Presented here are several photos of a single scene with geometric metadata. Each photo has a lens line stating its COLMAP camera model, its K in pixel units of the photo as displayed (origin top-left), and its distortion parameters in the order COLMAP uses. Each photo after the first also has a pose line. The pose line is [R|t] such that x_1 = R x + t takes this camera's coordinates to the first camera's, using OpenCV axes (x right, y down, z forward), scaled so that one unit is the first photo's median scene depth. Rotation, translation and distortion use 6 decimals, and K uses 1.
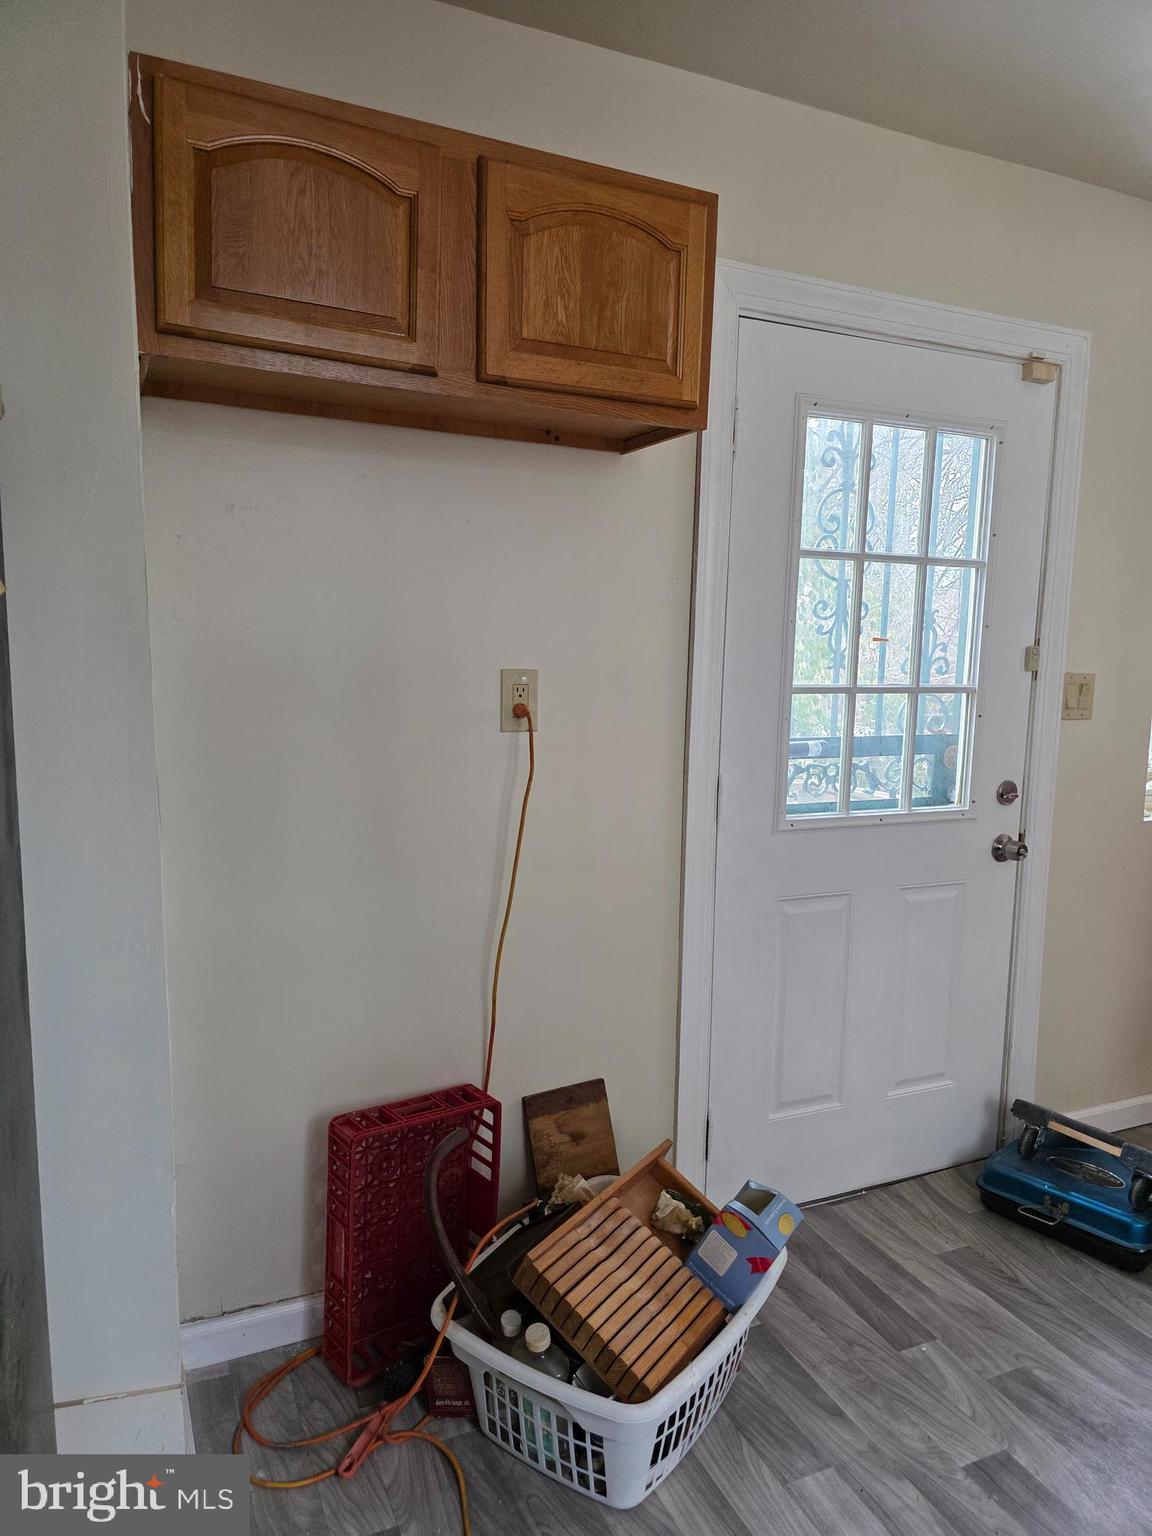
lens RADIAL K [[1030.6, 0, 573.9], [0, 1030.6, 784.6], [0, 0, 1]] dist [0.077140, -0.101524]
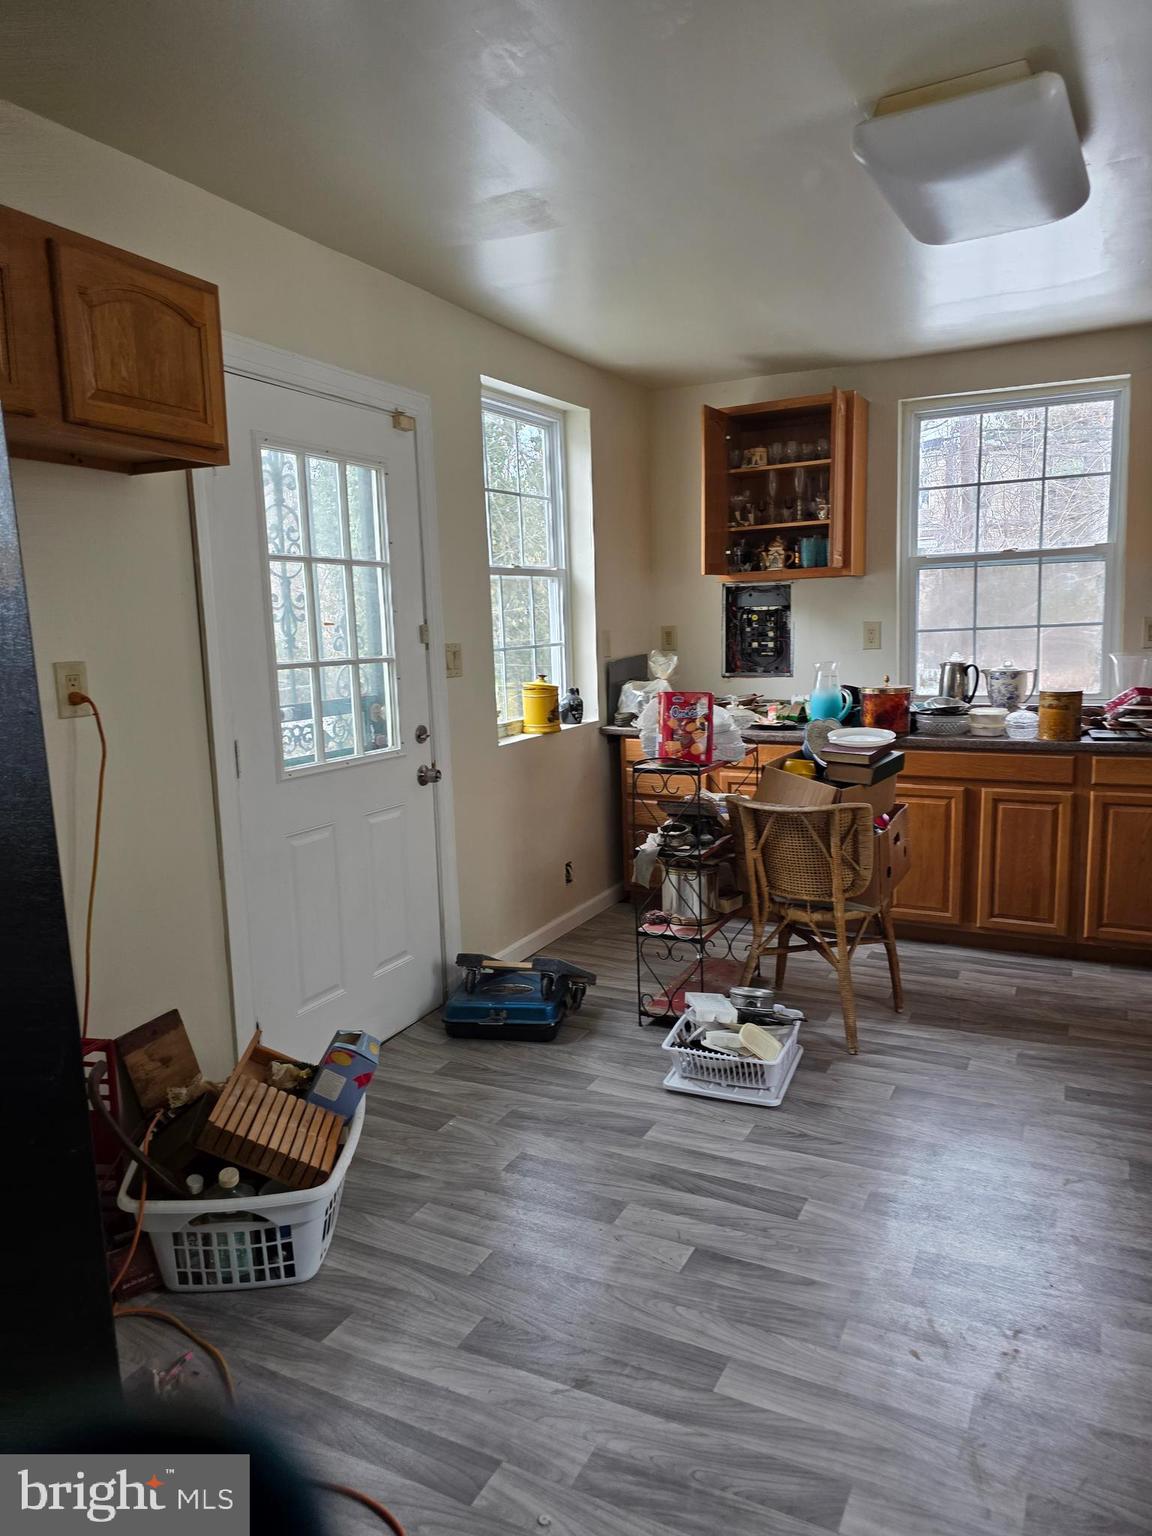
lens RADIAL K [[1030.6, 0, 573.9], [0, 1030.6, 784.6], [0, 0, 1]] dist [0.077140, -0.101524]
pose [[0.779645, -0.140046, 0.610361, -0.305768], [0.131205, 0.989571, 0.059460, 0.022494], [-0.612322, 0.033725, 0.789889, -0.211732]]
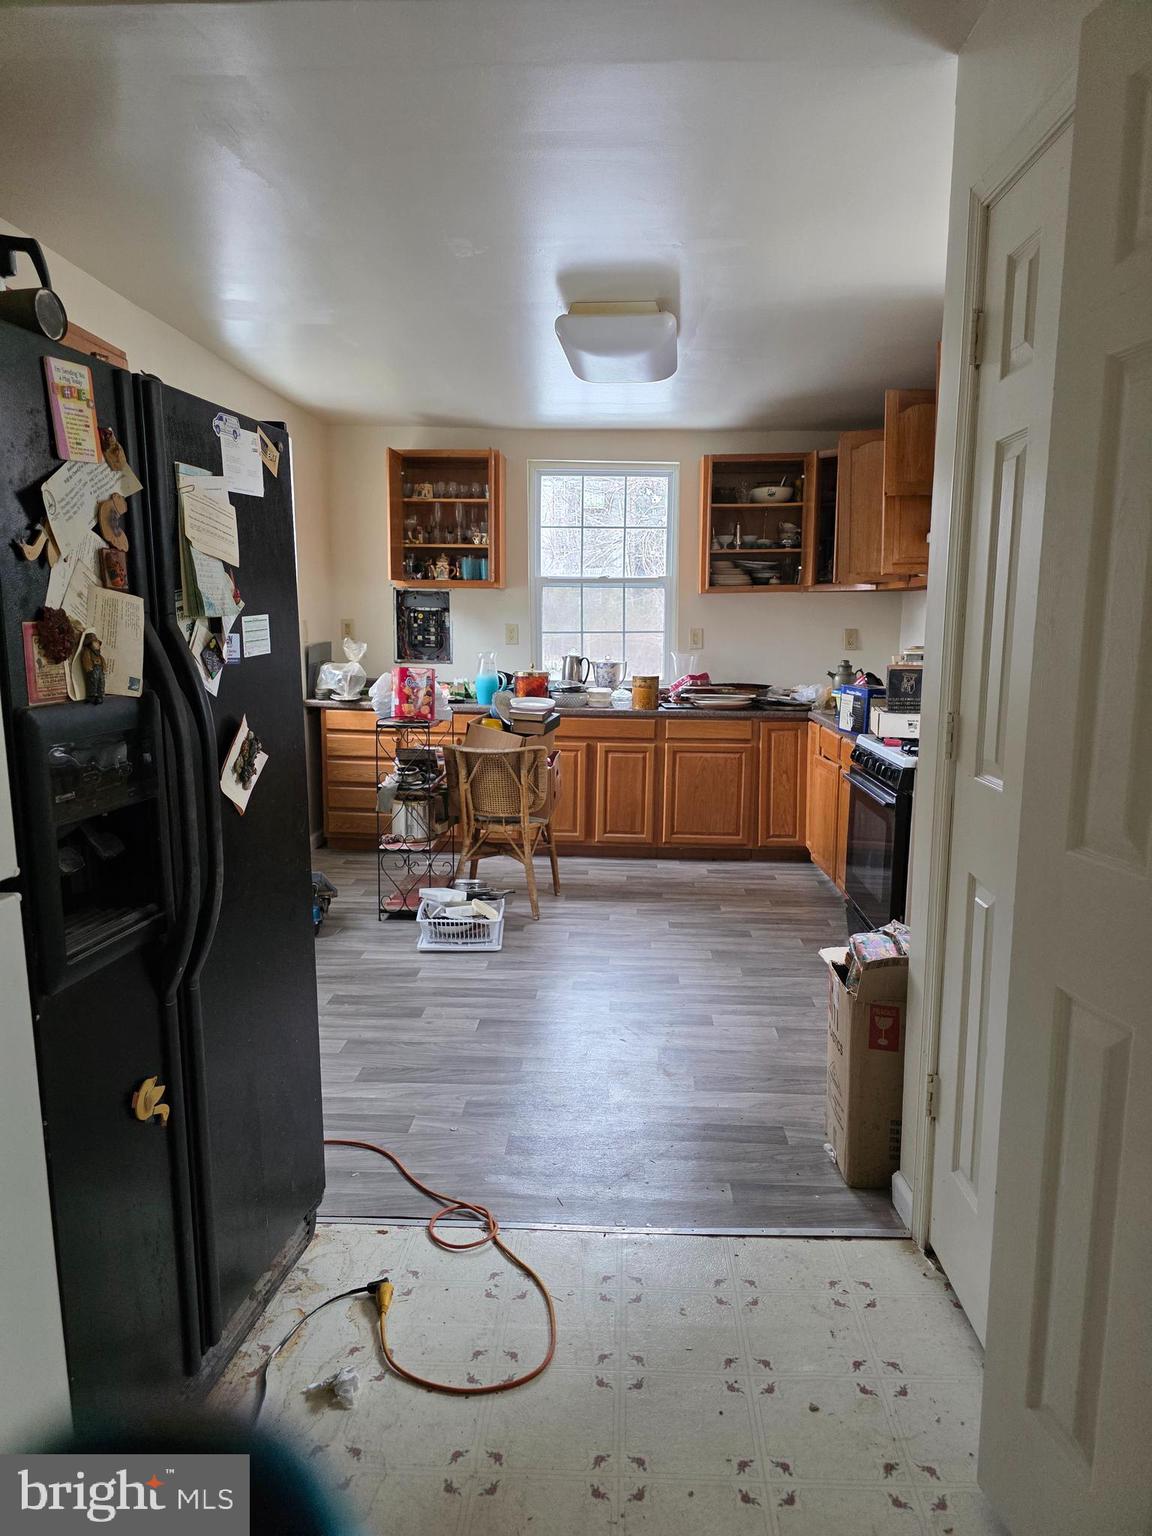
lens RADIAL K [[1030.6, 0, 573.9], [0, 1030.6, 784.6], [0, 0, 1]] dist [0.077140, -0.101524]
pose [[0.450959, -0.155107, 0.878964, -1.040885], [0.120409, 0.986354, 0.112281, 0.038188], [-0.884385, 0.055201, 0.463482, -0.365492]]
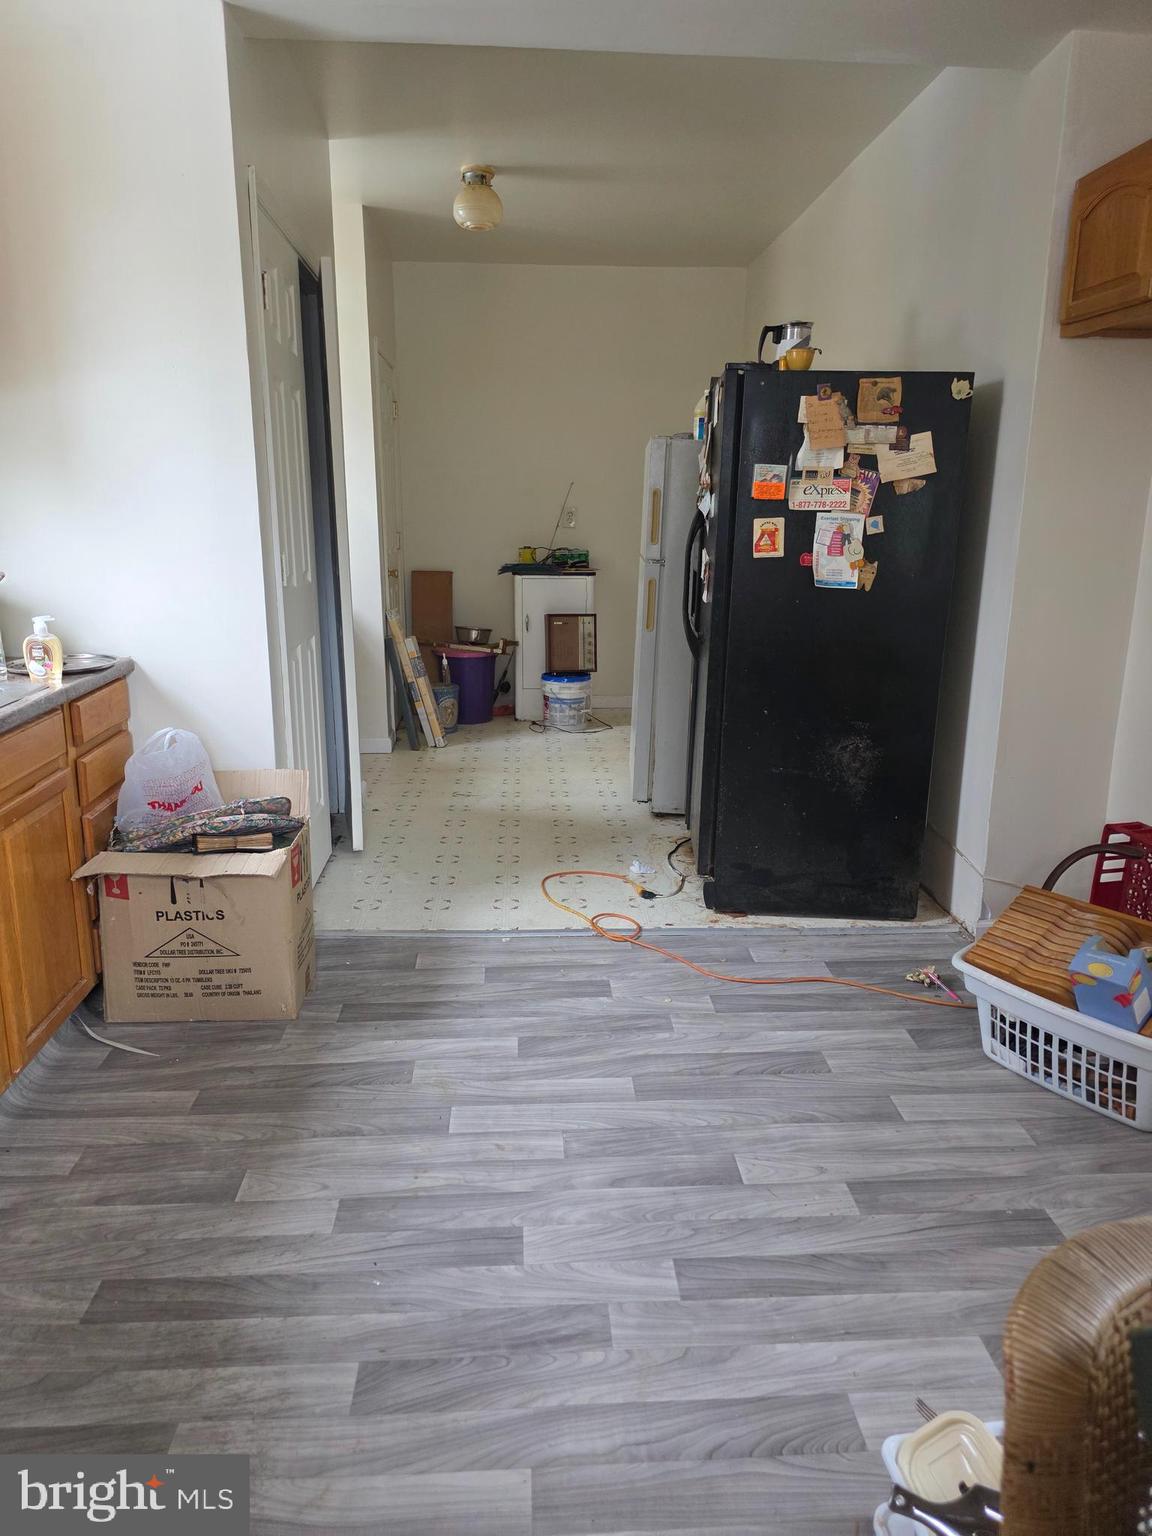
lens RADIAL K [[1030.6, 0, 573.9], [0, 1030.6, 784.6], [0, 0, 1]] dist [0.077140, -0.101524]
pose [[-0.358479, 0.226204, -0.905718, 1.451178], [-0.139657, 0.946287, 0.291612, -0.049502], [0.923032, 0.231027, -0.307633, 0.762869]]
